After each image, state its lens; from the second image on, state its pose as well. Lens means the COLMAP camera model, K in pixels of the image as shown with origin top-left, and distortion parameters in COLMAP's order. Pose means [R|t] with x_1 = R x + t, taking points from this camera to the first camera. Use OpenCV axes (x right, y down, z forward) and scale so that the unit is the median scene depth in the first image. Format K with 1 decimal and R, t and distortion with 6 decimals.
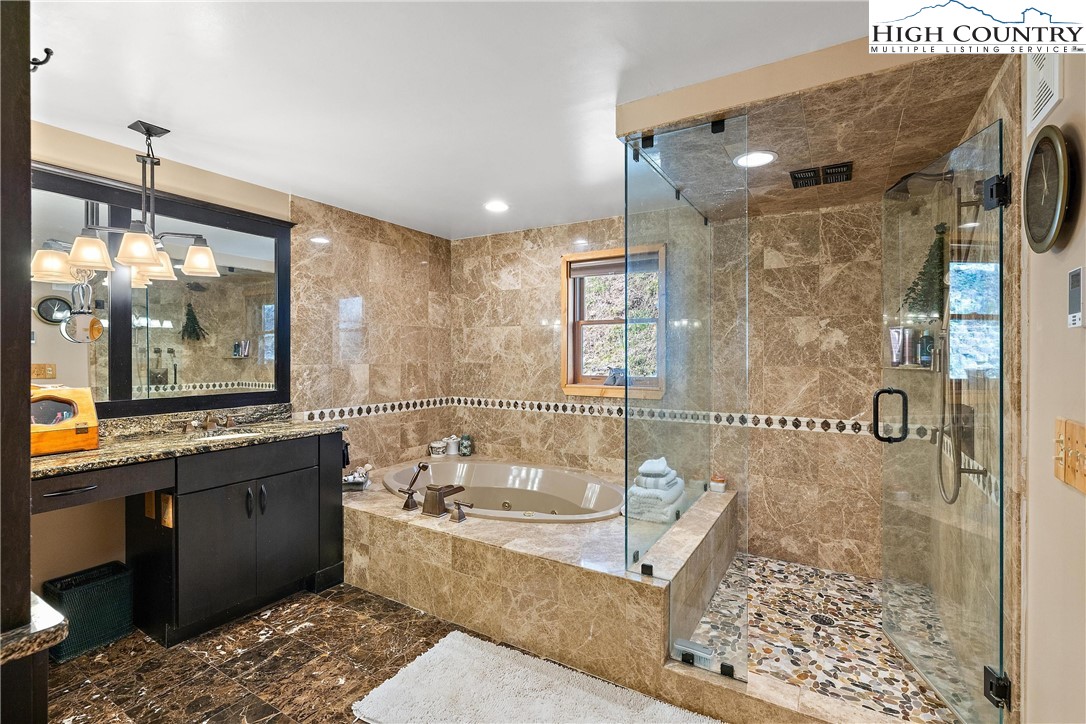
lens RADIAL K [[491.7, 0, 545.7], [0, 491.7, 357.6], [0, 0, 1]] dist [-0.002482, 0.000258]
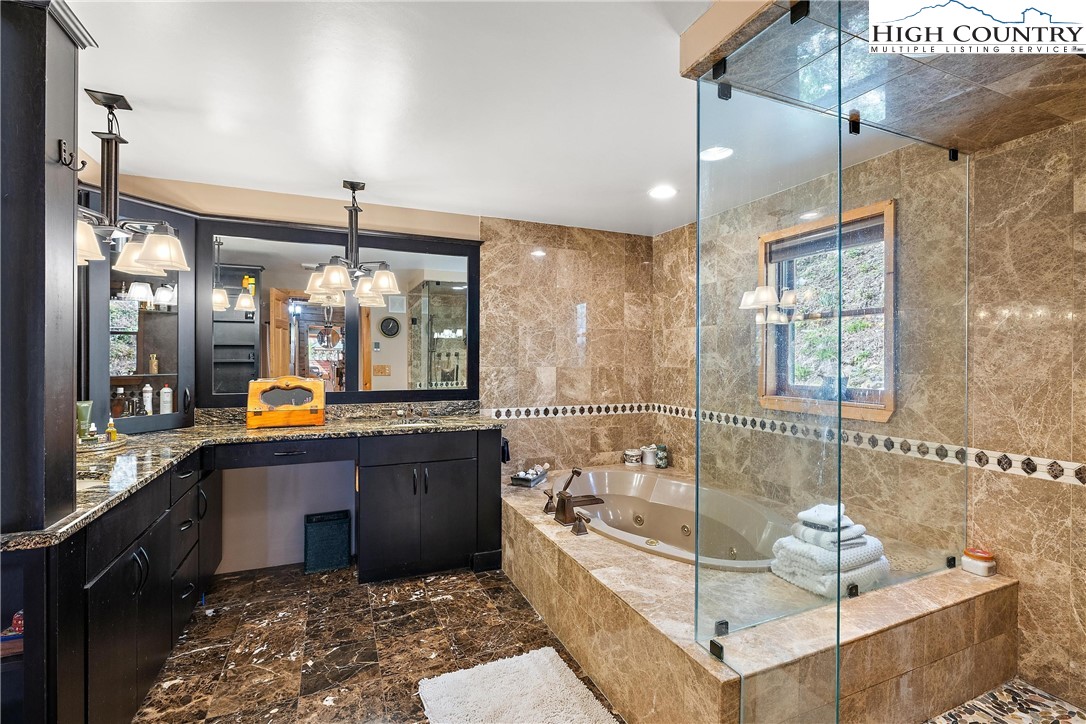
lens RADIAL K [[496.5, 0, 545.0], [0, 496.5, 360.9], [0, 0, 1]] dist [-0.012816, 0.004040]
pose [[0.814742, 0.005849, -0.579795, 0.268970], [-0.007112, 0.999975, 0.000095, 0.000407], [0.579781, 0.004046, 0.814762, 0.155994]]
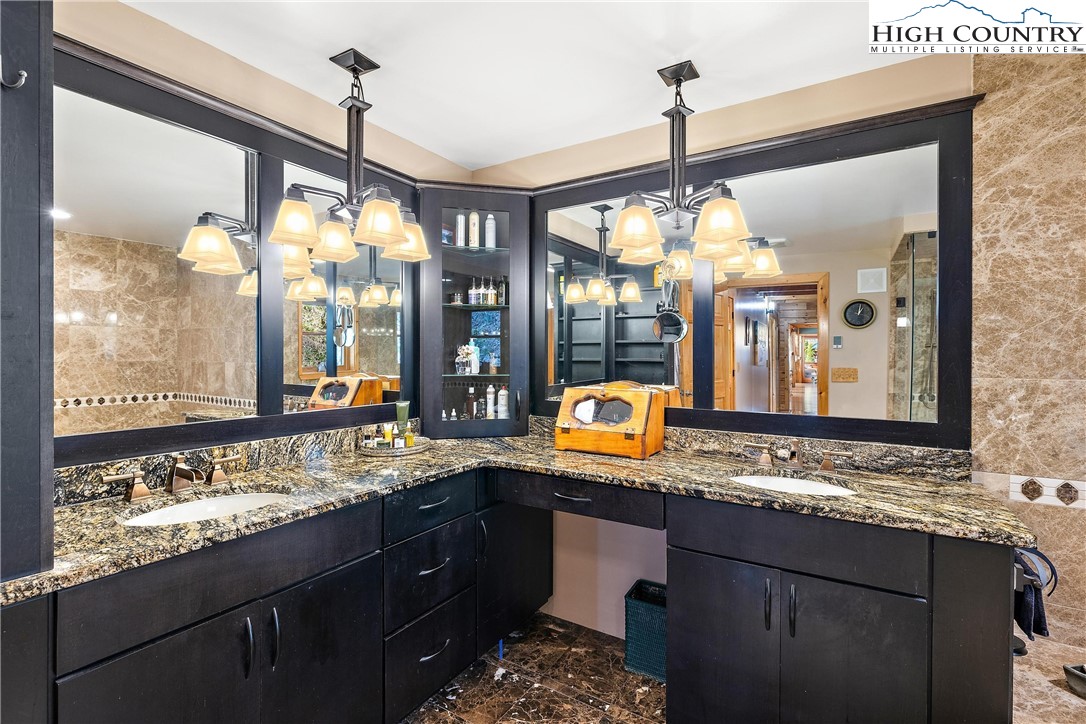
lens RADIAL K [[491.7, 0, 543.1], [0, 491.7, 356.4], [0, 0, 1]] dist [-0.002482, 0.000258]
pose [[-0.017433, 0.000857, -0.999848, -0.001210], [-0.009534, 0.999954, 0.001023, -0.002554], [0.999803, 0.009550, -0.017424, 0.566210]]
